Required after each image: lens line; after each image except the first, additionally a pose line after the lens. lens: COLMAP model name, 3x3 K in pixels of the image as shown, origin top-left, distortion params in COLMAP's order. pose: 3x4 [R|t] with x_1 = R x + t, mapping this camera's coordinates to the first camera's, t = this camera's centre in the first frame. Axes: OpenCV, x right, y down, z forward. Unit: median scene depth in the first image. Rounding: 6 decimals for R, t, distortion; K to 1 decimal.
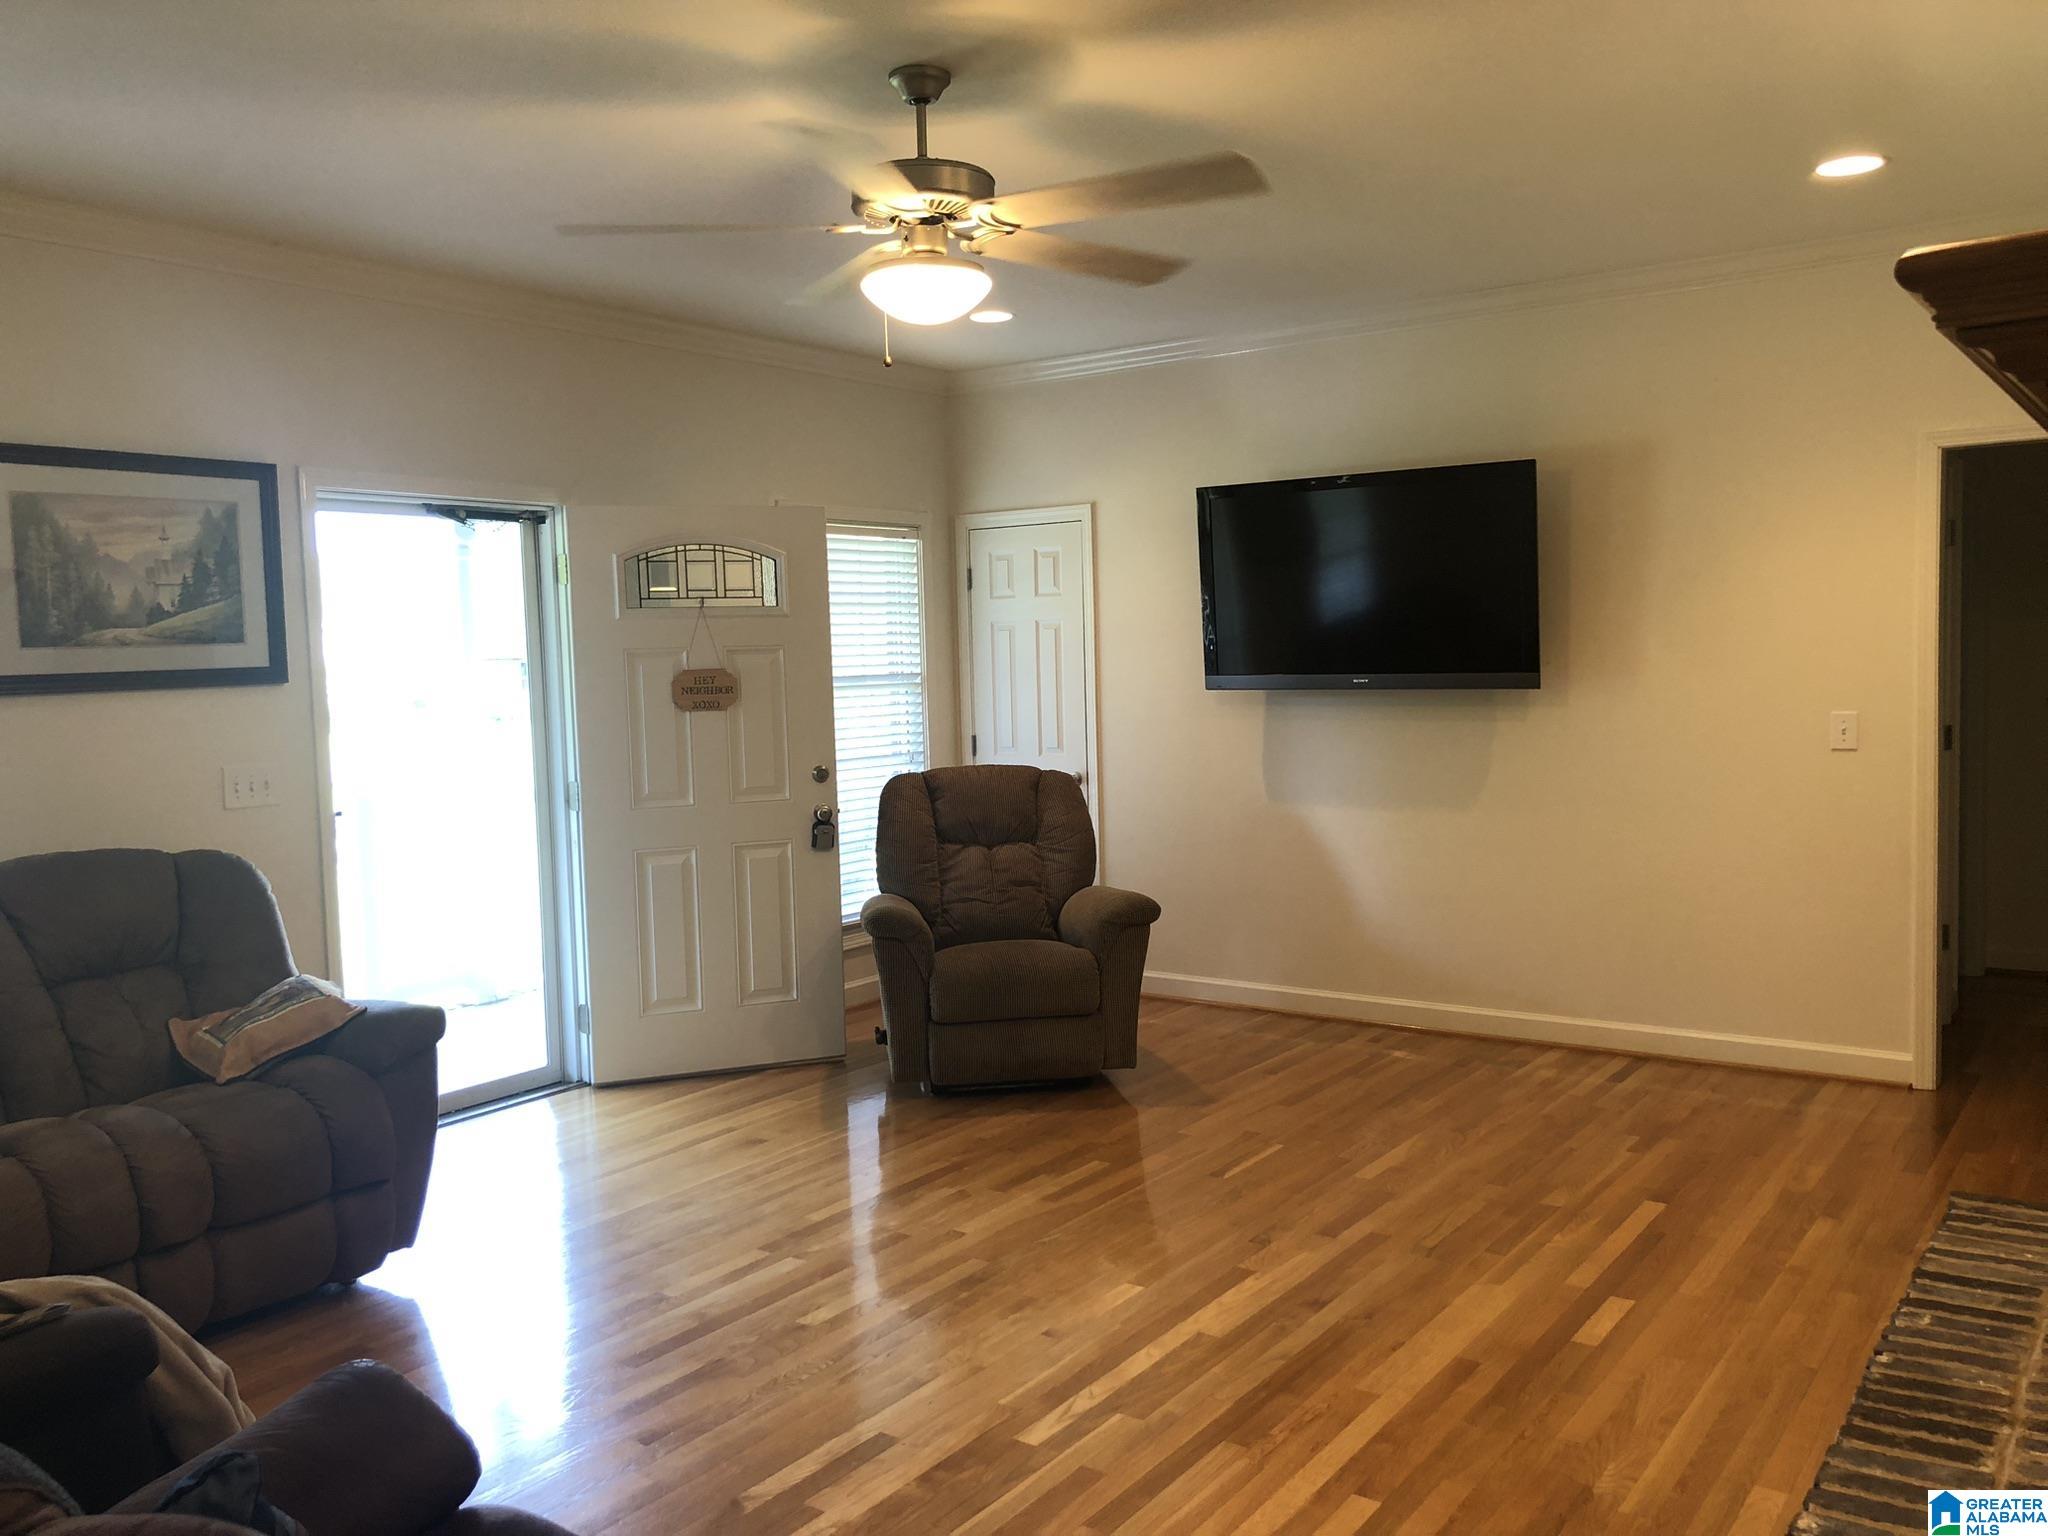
lens RADIAL K [[1661.0, 0, 1033.7], [0, 1661.0, 765.4], [0, 0, 1]] dist [0.044613, -0.049311]
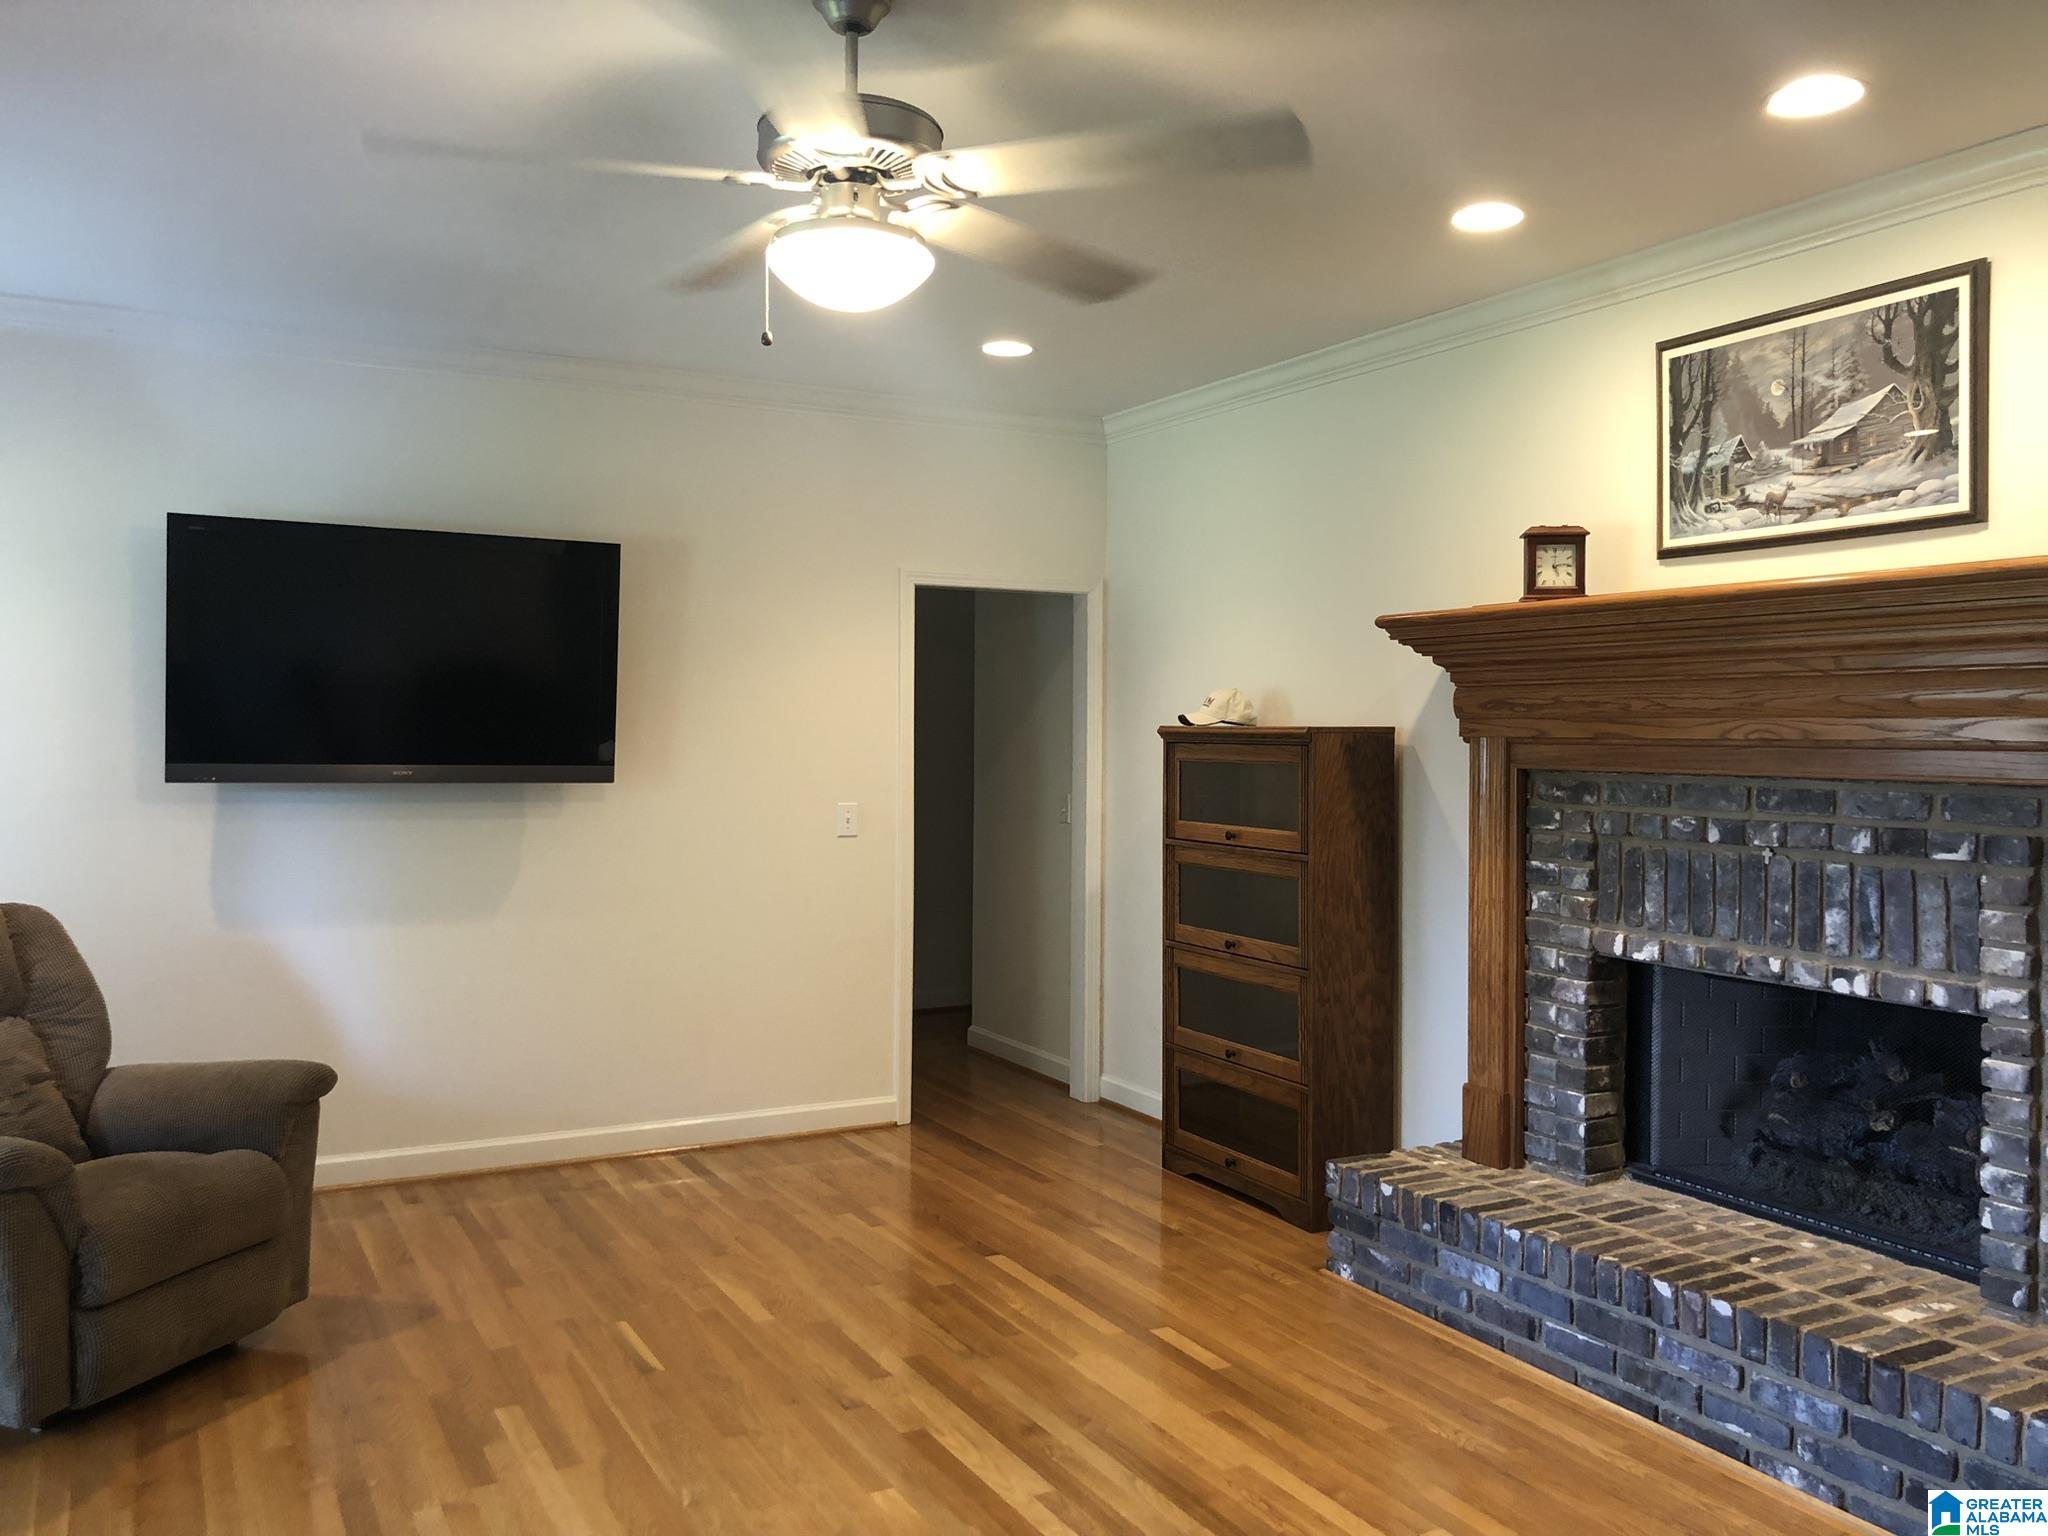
lens RADIAL K [[1661.0, 0, 1024.7], [0, 1661.0, 763.1], [0, 0, 1]] dist [0.044613, -0.049311]
pose [[0.452093, 0.012417, 0.891884, -0.512219], [0.042309, 0.998479, -0.035348, -0.015524], [-0.890967, 0.053715, 0.450880, 0.419048]]
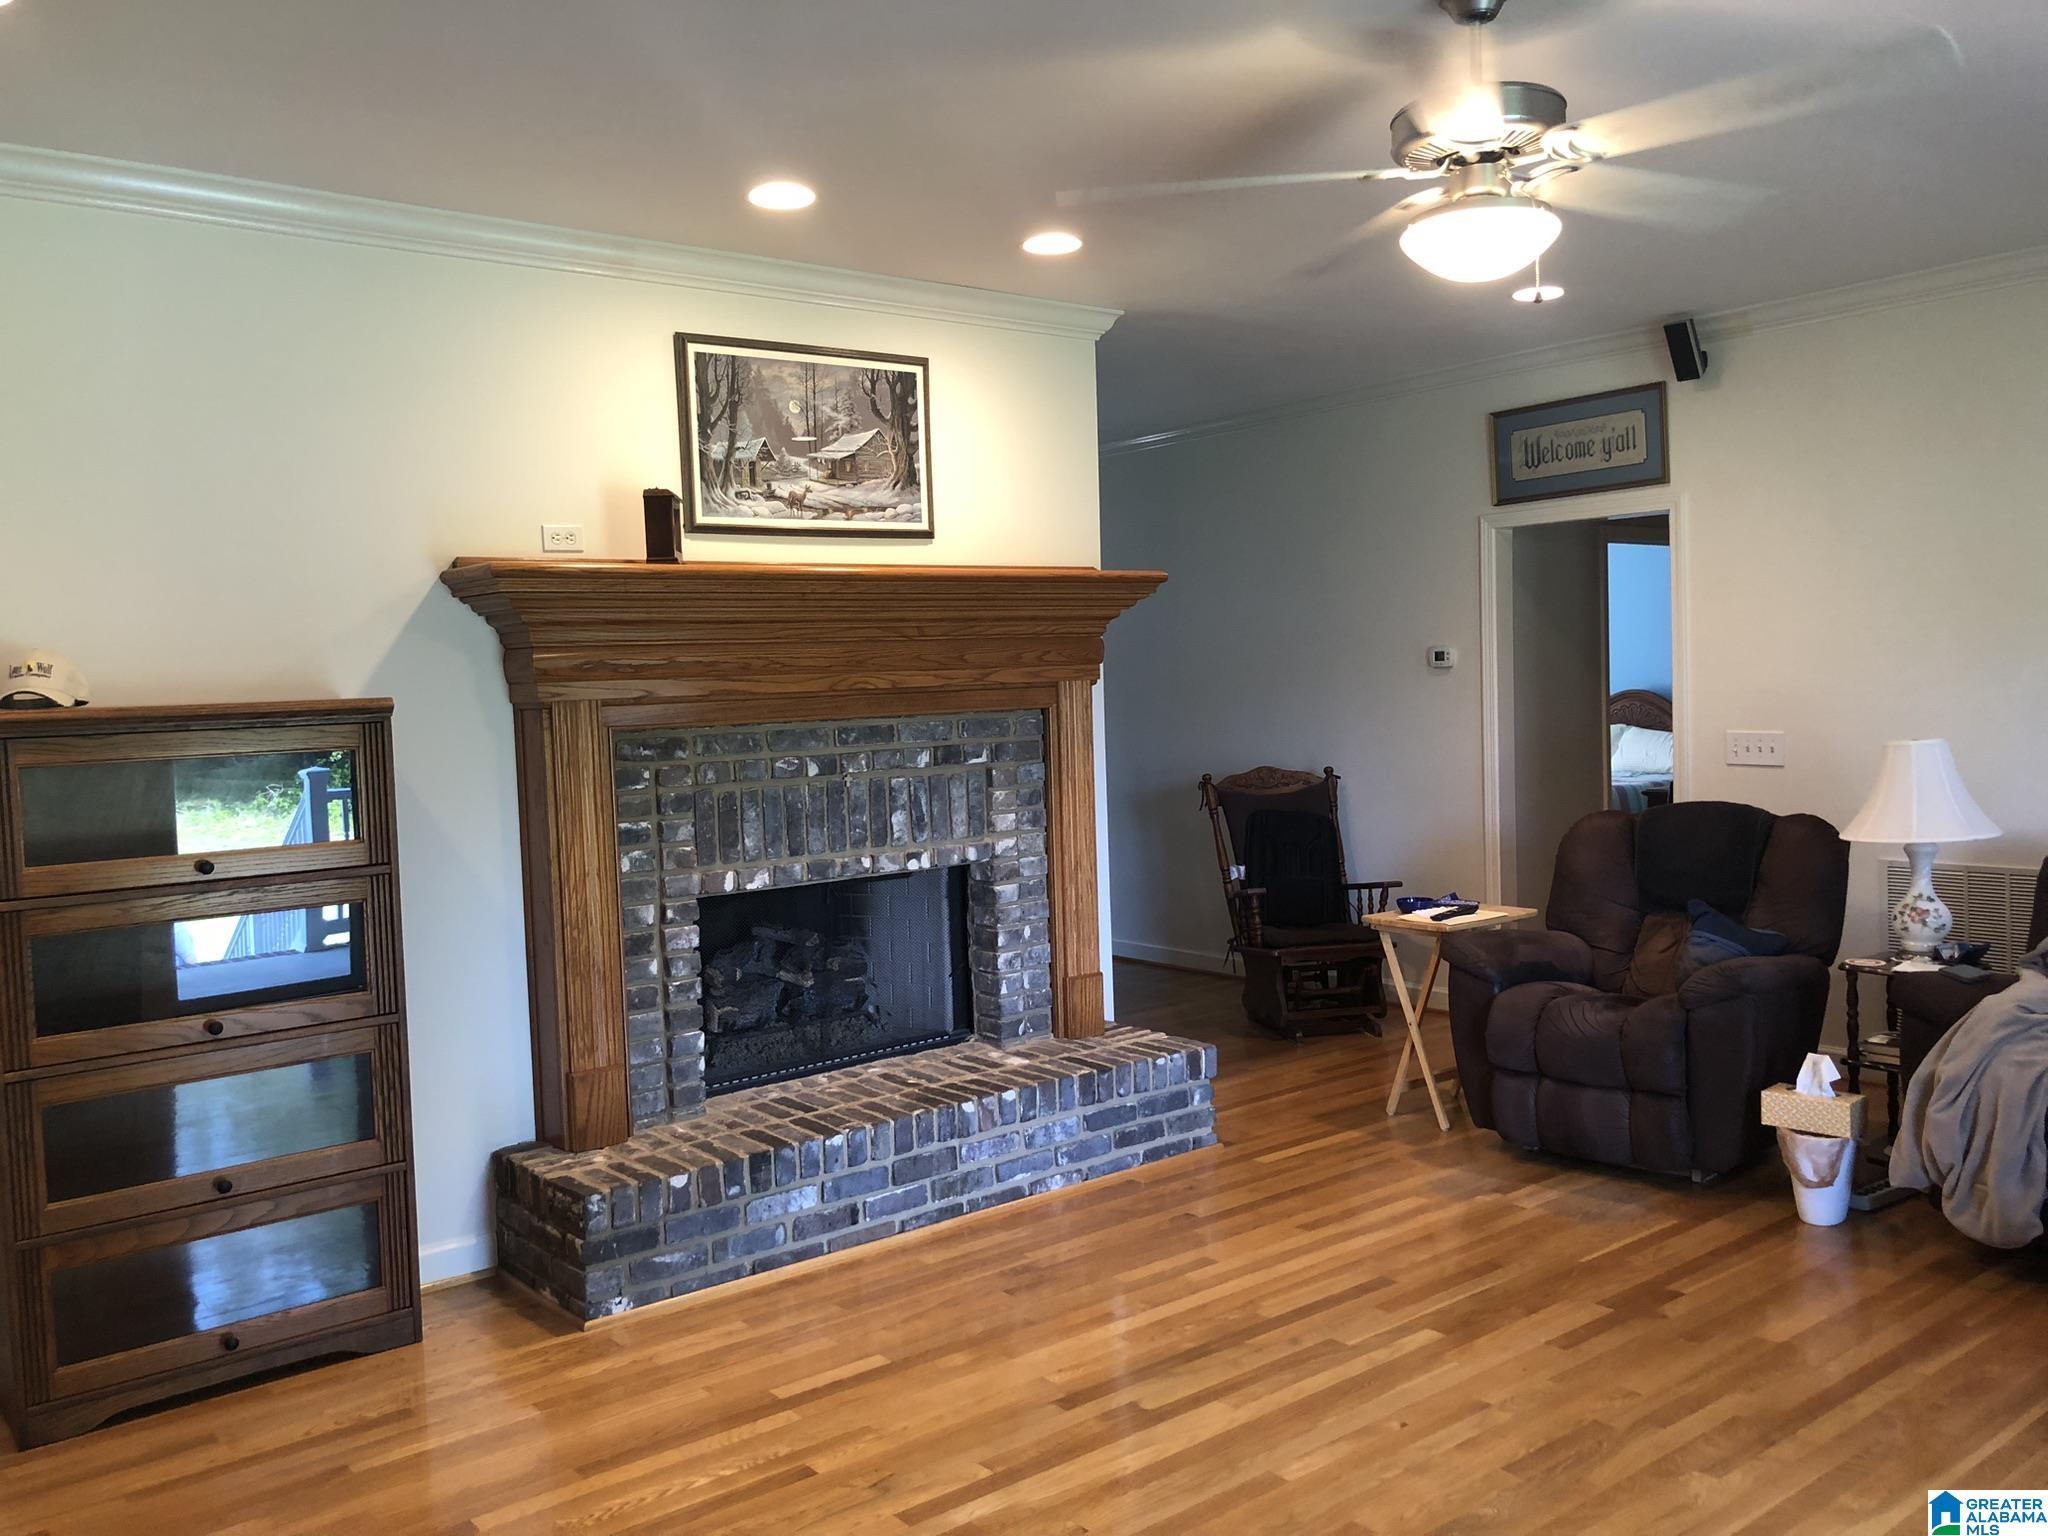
lens RADIAL K [[1661.0, 0, 1019.7], [0, 1661.0, 766.6], [0, 0, 1]] dist [0.044613, -0.049311]
pose [[-0.957302, 0.044835, 0.285591, -0.049738], [0.080998, 0.989930, 0.116095, -0.098435], [-0.277510, 0.134270, -0.951294, 1.357699]]
